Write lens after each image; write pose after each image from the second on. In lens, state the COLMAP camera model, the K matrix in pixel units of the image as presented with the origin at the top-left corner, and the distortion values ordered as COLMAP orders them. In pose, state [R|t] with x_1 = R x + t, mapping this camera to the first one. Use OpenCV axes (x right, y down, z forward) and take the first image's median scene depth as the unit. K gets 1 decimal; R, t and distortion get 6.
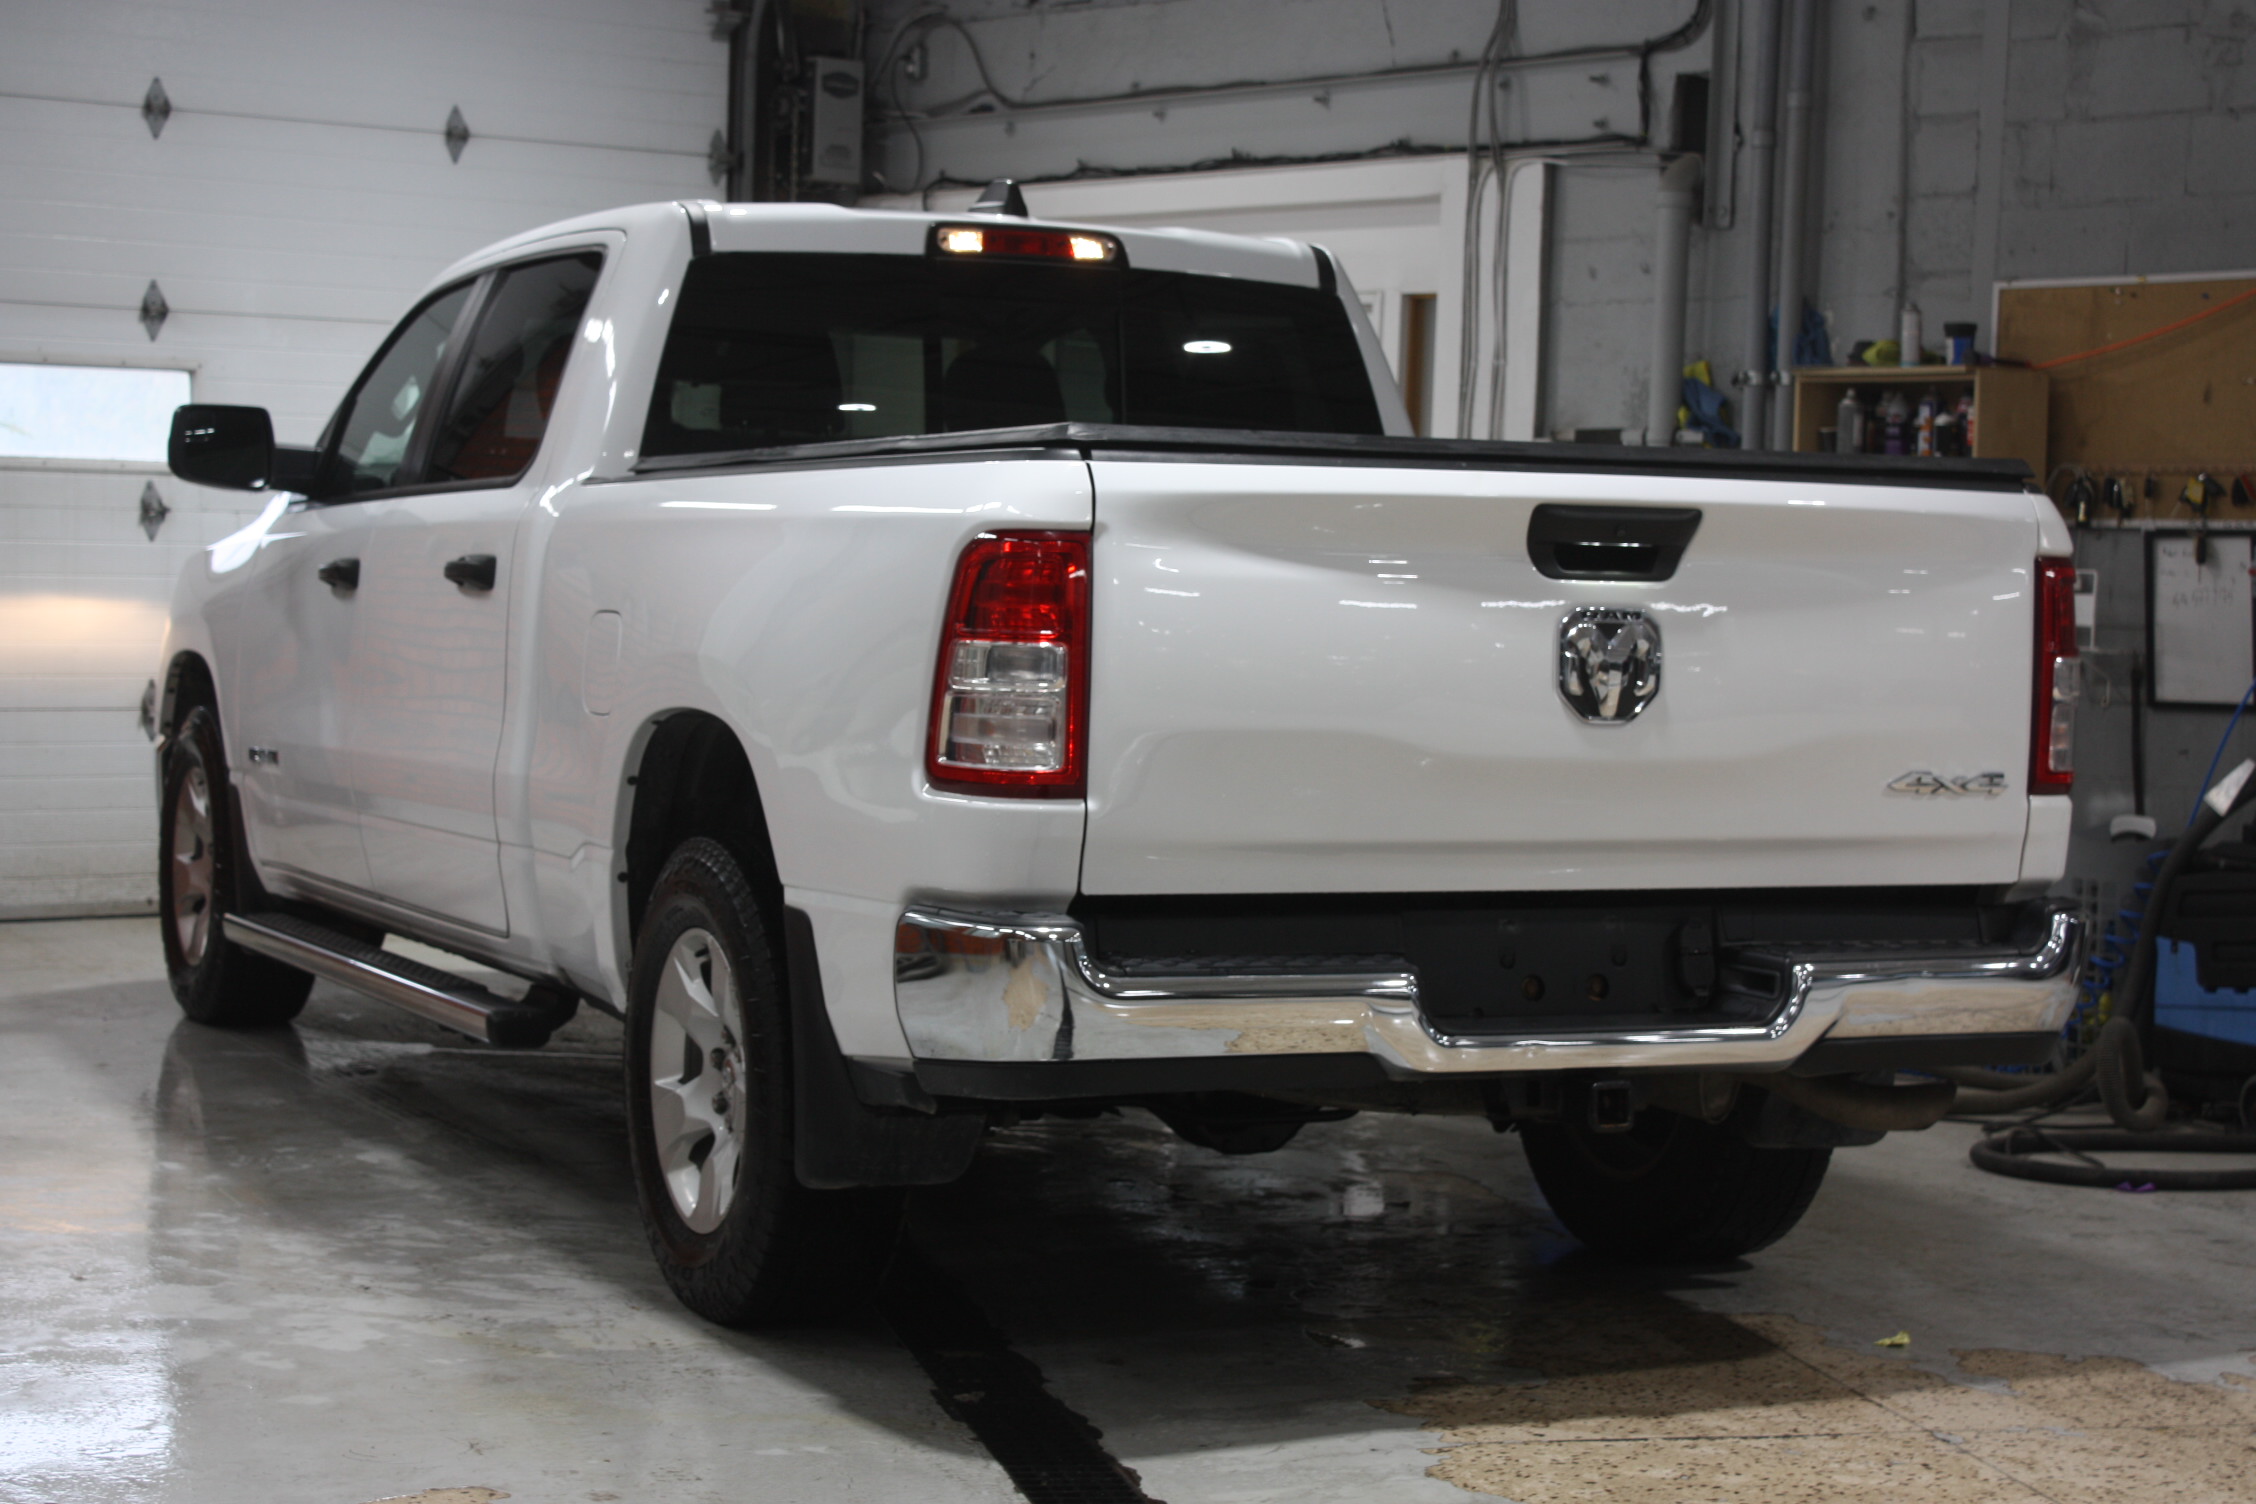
lens RADIAL K [[4261.4, 0, 1128.0], [0, 4261.4, 750.9], [0, 0, 1]] dist [0.027601, 0.000000]
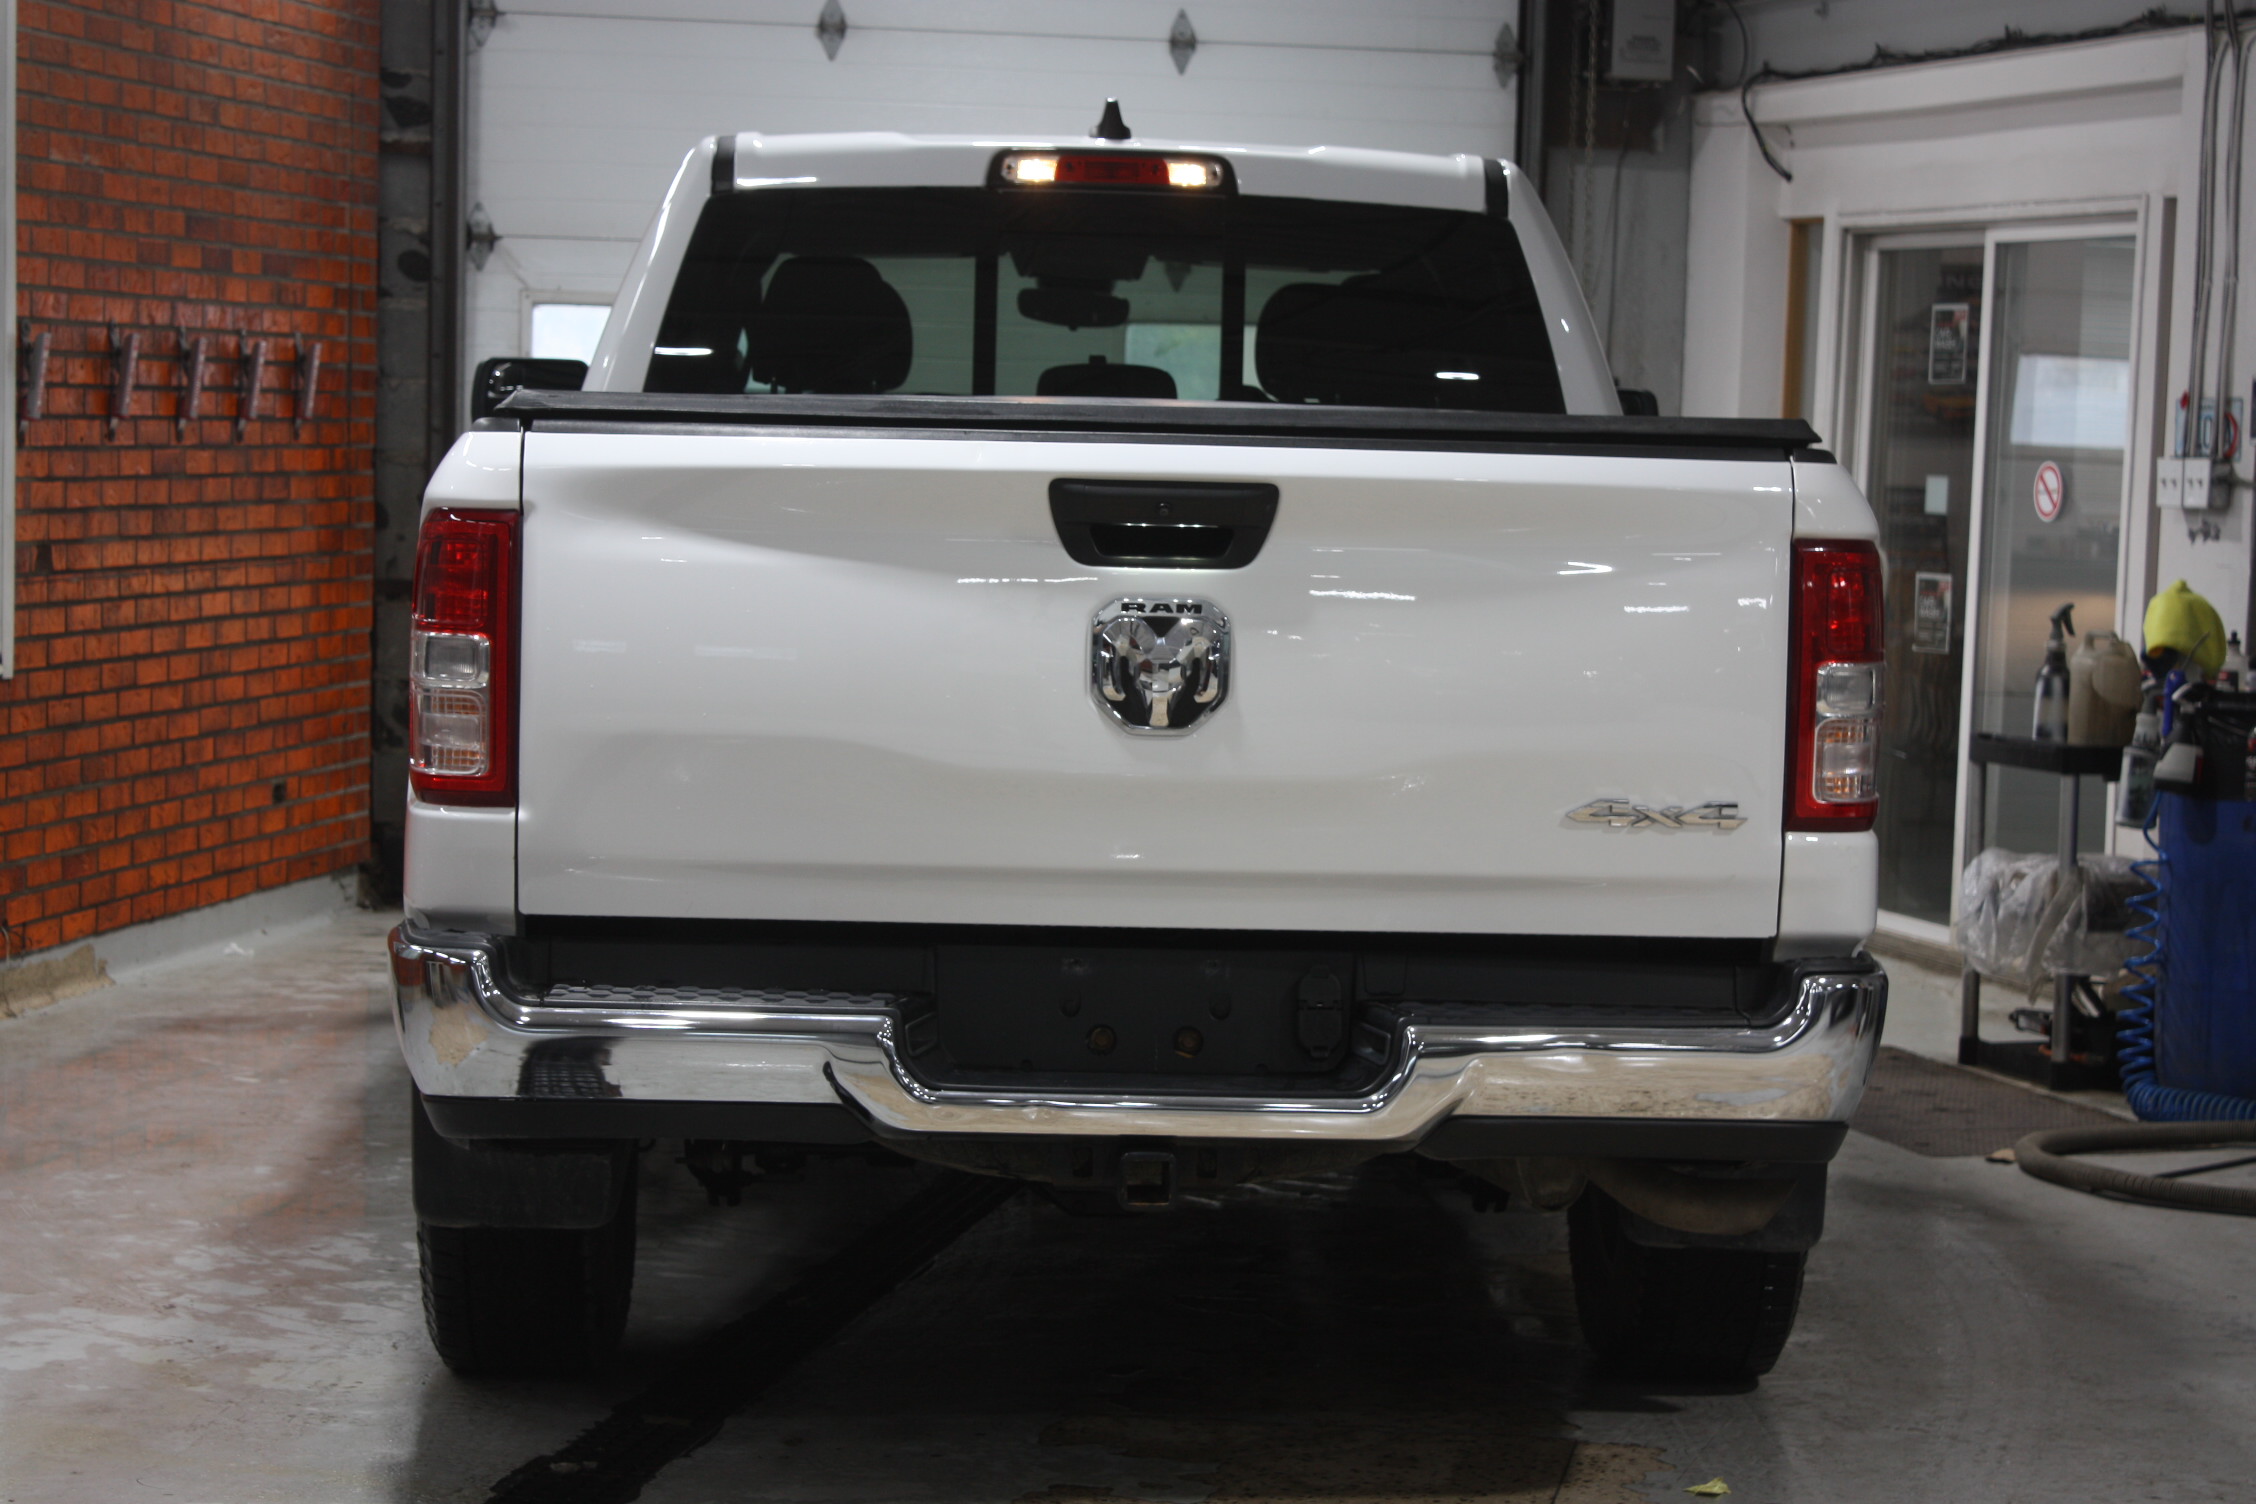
lens RADIAL K [[4964.9, 0, 1127.8], [0, 4964.9, 753.1], [0, 0, 1]] dist [0.049878, 0.000000]
pose [[0.921338, 0.020949, -0.388198, 0.463260], [-0.018509, 0.999778, 0.010023, -0.011751], [0.388322, -0.002049, 0.921522, 0.073853]]
